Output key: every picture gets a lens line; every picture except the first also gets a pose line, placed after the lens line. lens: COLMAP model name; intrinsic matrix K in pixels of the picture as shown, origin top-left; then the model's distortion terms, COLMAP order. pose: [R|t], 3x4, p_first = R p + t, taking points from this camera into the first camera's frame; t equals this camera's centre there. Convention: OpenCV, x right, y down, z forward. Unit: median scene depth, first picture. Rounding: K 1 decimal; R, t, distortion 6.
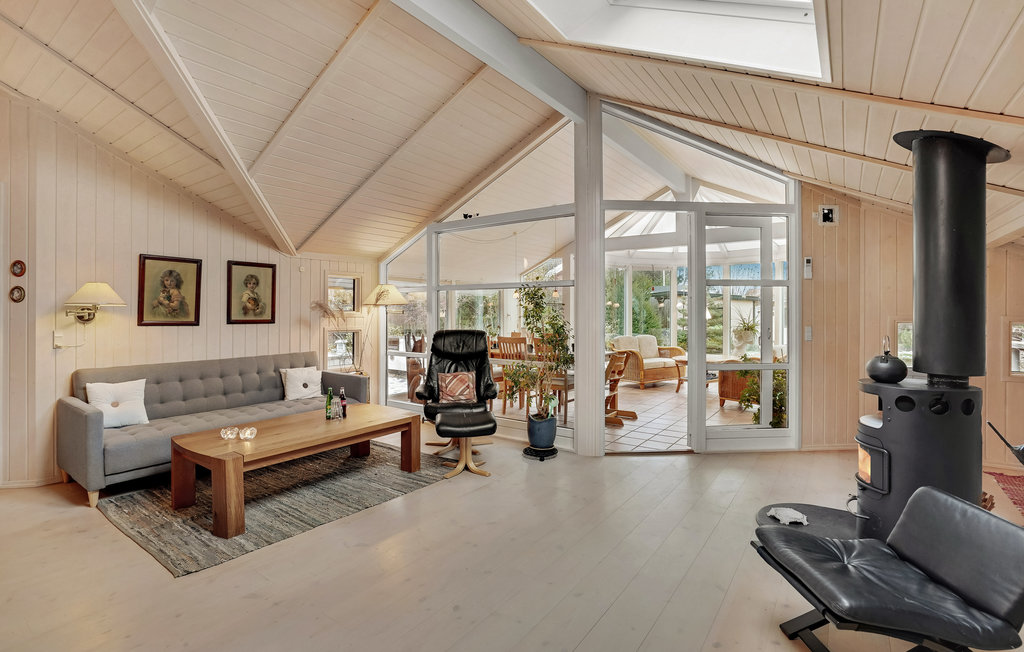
lens RADIAL K [[494.2, 0, 517.4], [0, 494.2, 309.0], [0, 0, 1]] dist [-0.054707, 0.019342]
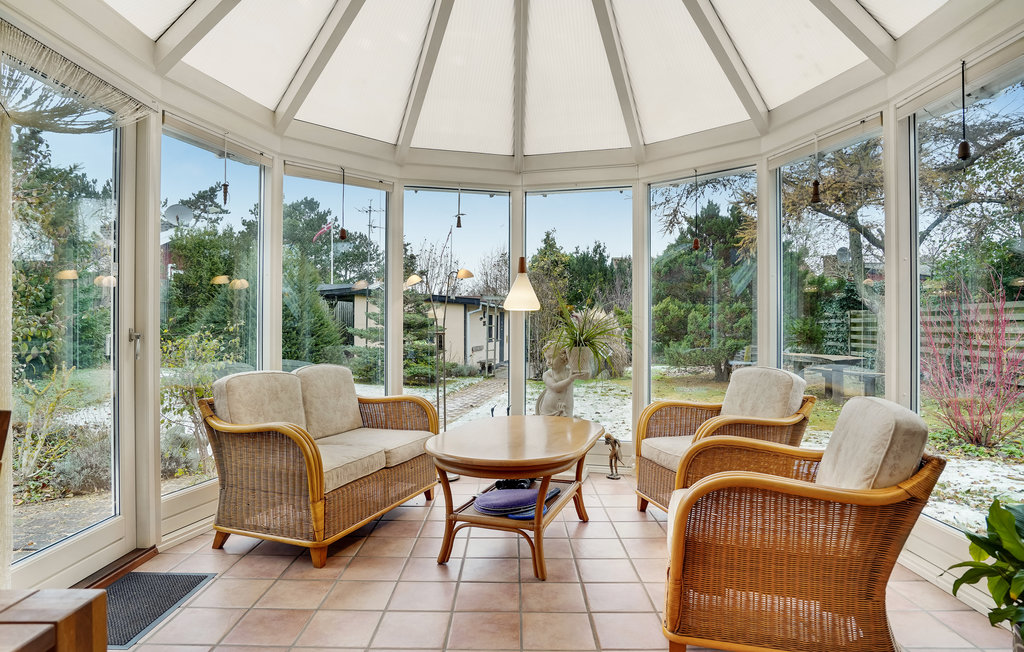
lens RADIAL K [[562.0, 0, 512.0], [0, 562.0, 326.0], [0, 0, 1]] dist [-0.072994, 0.037733]
pose [[0.817285, -0.000315, 0.576234, 0.124865], [-0.002355, 0.999990, 0.003888, 0.018893], [-0.576229, -0.004535, 0.817276, 0.522933]]
